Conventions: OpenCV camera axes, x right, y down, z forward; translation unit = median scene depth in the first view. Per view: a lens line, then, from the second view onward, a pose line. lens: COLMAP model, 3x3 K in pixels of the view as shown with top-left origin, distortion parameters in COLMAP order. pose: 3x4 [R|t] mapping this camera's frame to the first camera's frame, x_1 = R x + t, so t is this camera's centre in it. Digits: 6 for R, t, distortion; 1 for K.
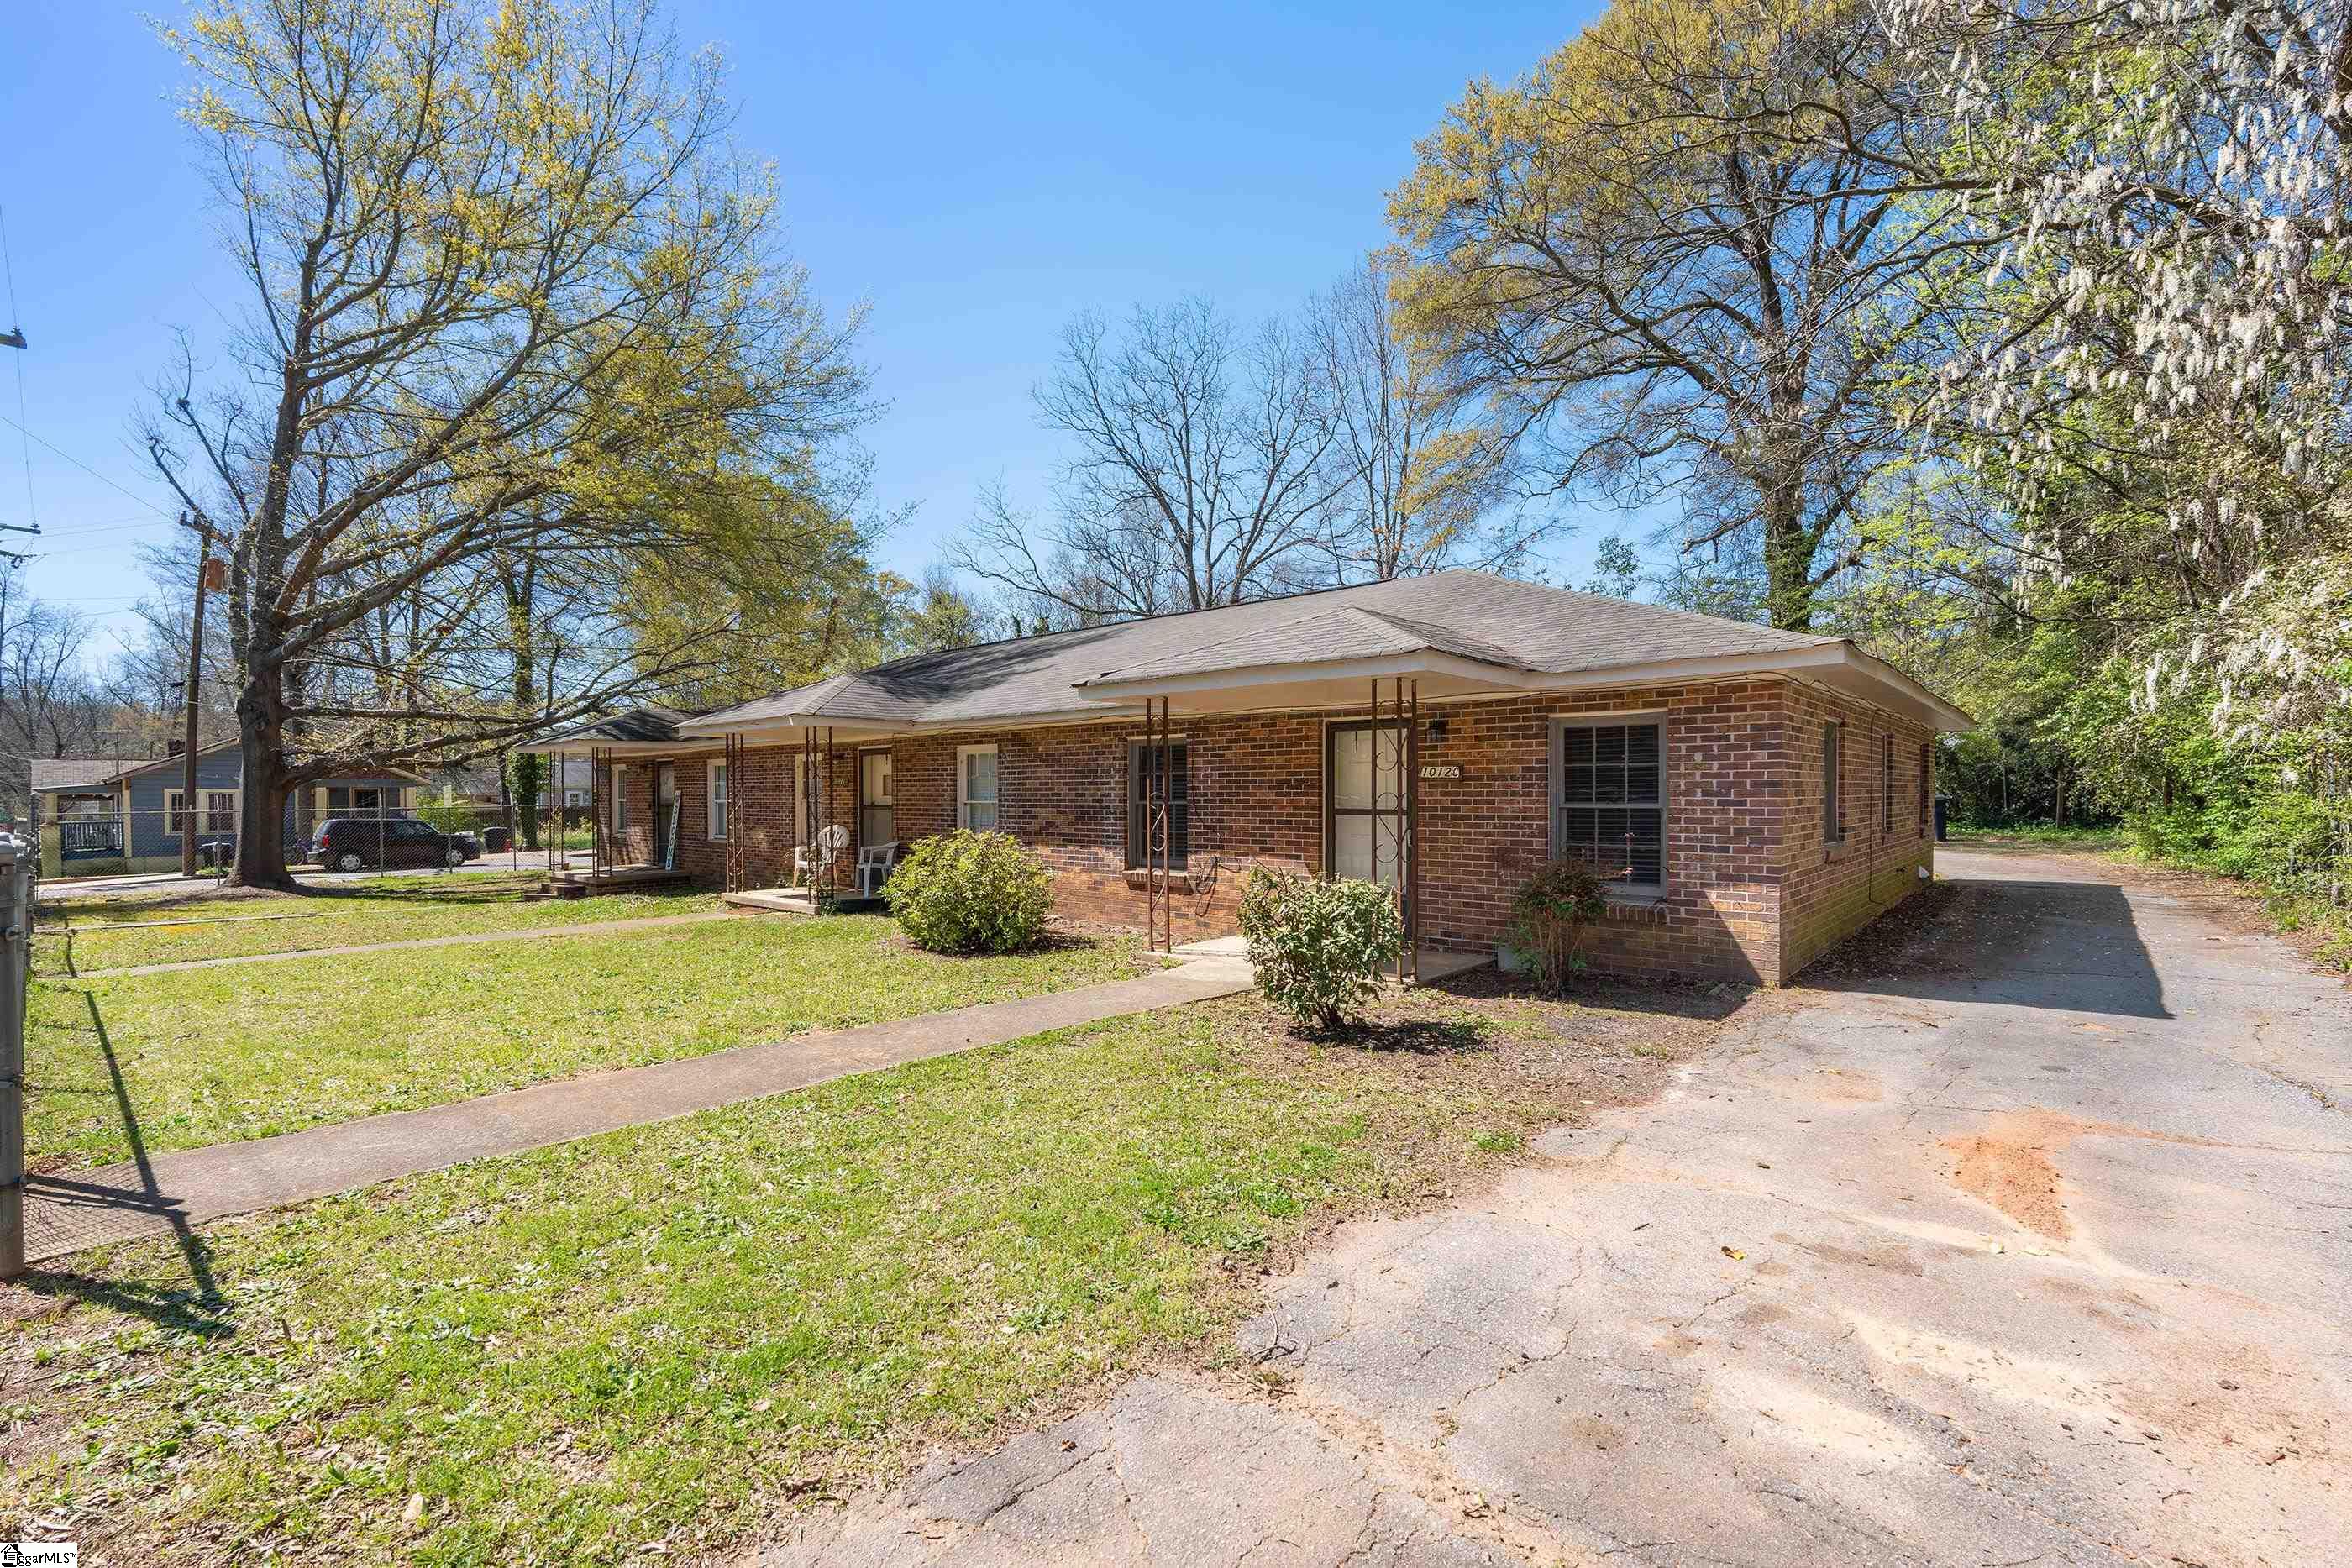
lens RADIAL K [[1033.0, 0, 1176.0], [0, 1033.0, 784.0], [0, 0, 1]] dist [-0.003811, -0.000020]
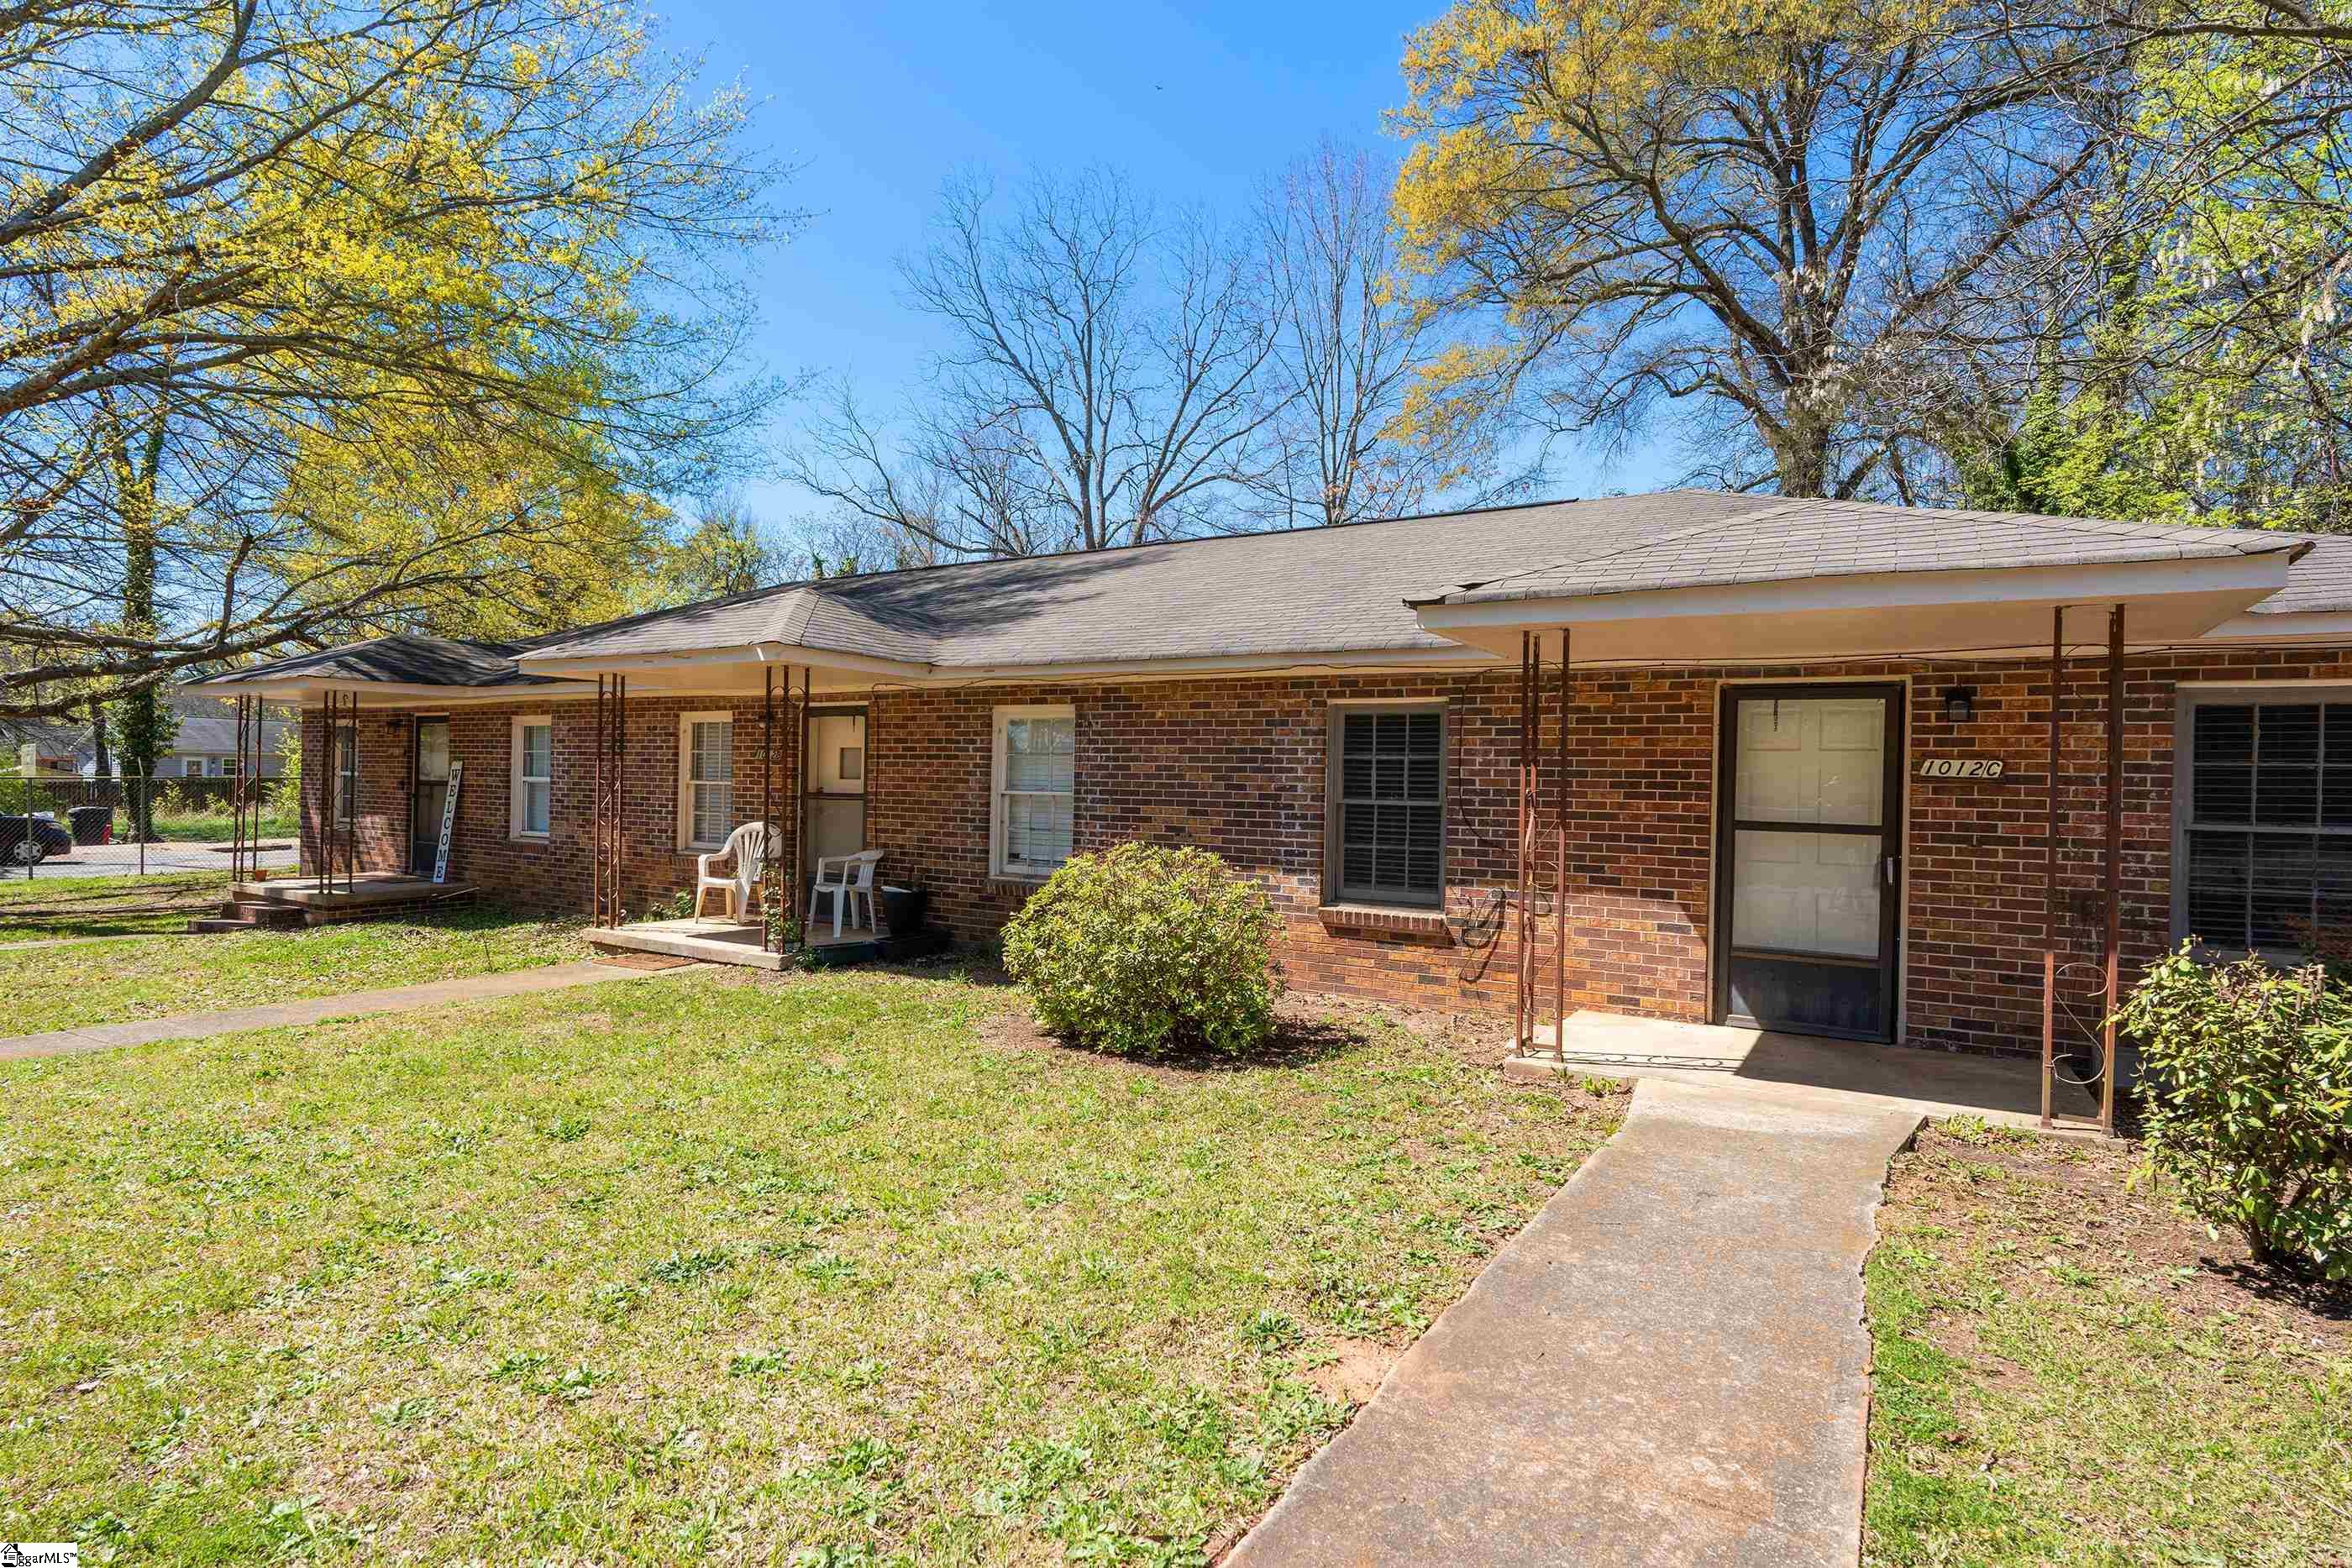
lens RADIAL K [[1204.7, 0, 1183.6], [0, 1204.7, 758.8], [0, 0, 1]] dist [-0.002233, -0.000739]
pose [[0.984563, 0.028607, 0.172675, -0.193627], [-0.026690, 0.999554, -0.013411, 0.002919], [-0.172981, 0.008596, 0.984888, 0.201019]]
